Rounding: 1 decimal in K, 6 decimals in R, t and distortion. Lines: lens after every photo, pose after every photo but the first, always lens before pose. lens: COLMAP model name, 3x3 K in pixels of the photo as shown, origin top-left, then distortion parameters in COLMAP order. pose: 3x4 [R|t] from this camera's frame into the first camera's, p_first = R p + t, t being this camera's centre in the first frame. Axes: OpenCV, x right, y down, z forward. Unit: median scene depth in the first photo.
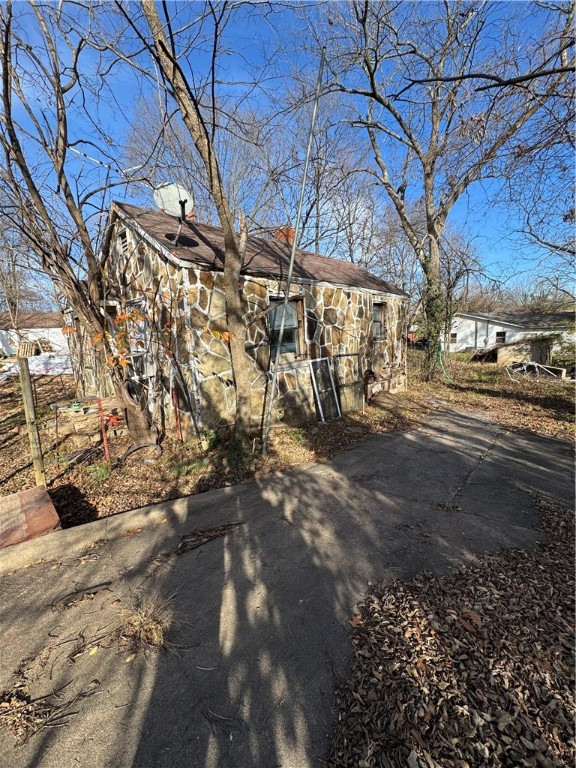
lens RADIAL K [[304.9, 0, 289.9], [0, 304.9, 382.3], [0, 0, 1]] dist [-0.003396, -0.000014]
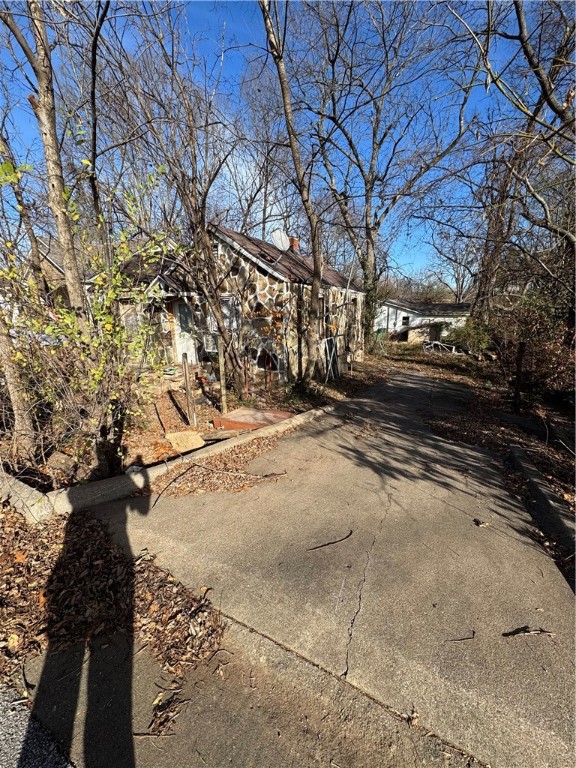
lens RADIAL K [[304.9, 0, 286.0], [0, 304.9, 384.8], [0, 0, 1]] dist [-0.003396, -0.000014]
pose [[0.963267, -0.024475, 0.267427, -0.276752], [0.001315, 0.996256, 0.086440, 0.012251], [-0.268542, -0.082913, 0.959693, -0.220747]]
